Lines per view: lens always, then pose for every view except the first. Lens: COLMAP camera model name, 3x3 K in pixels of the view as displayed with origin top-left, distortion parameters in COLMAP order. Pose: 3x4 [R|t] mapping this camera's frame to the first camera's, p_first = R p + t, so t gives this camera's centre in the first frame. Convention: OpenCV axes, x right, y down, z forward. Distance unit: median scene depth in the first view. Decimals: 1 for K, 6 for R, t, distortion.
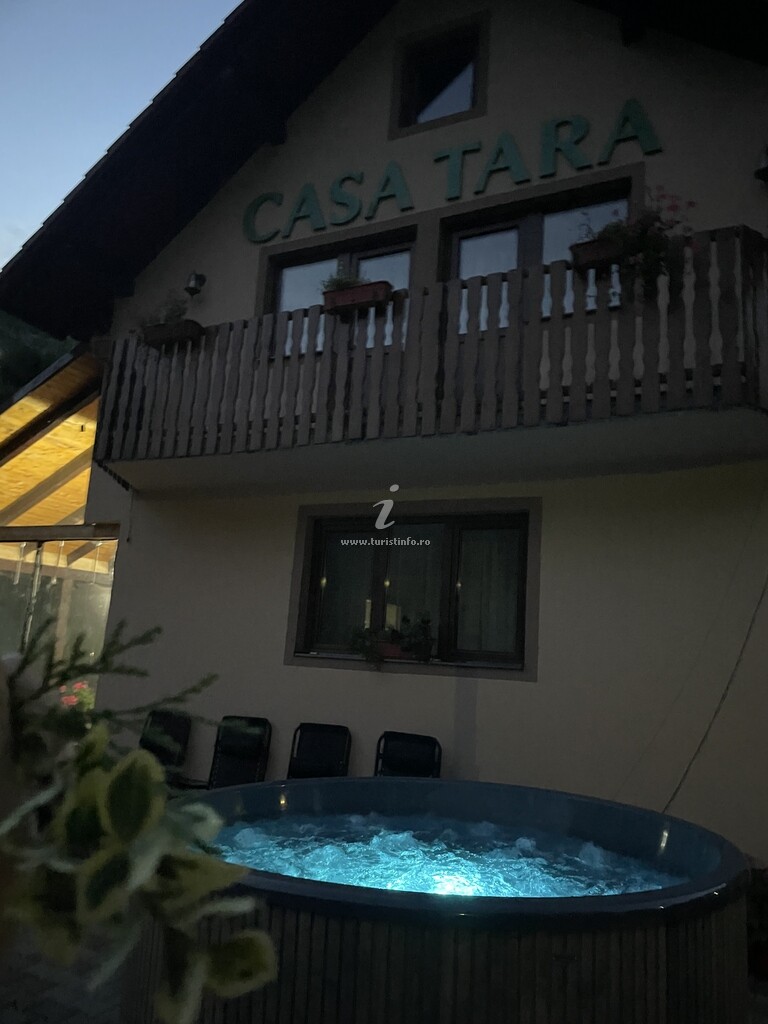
lens RADIAL K [[770.0, 0, 396.6], [0, 770.0, 524.8], [0, 0, 1]] dist [0.070853, -0.081584]
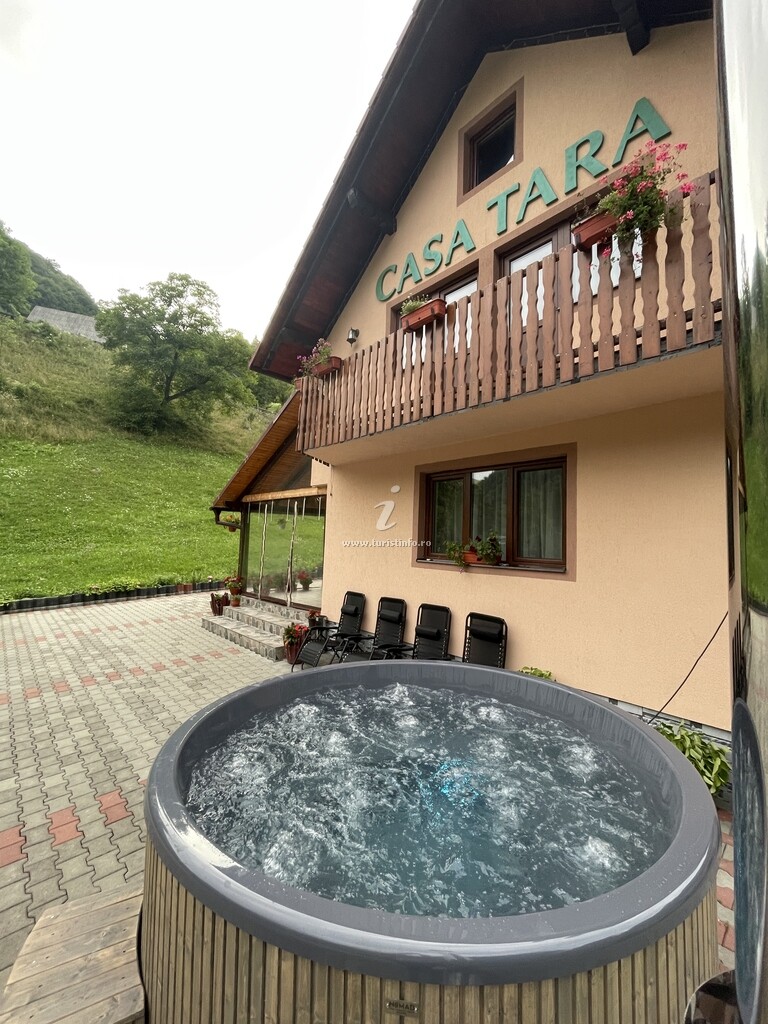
lens RADIAL K [[416.7, 0, 389.2], [0, 416.7, 512.1], [0, 0, 1]] dist [-0.001285, -0.001130]
pose [[0.934864, -0.058984, -0.350071, 0.125036], [0.092163, 0.992615, 0.078875, -0.003187], [0.342834, -0.106001, 0.933396, 0.205188]]
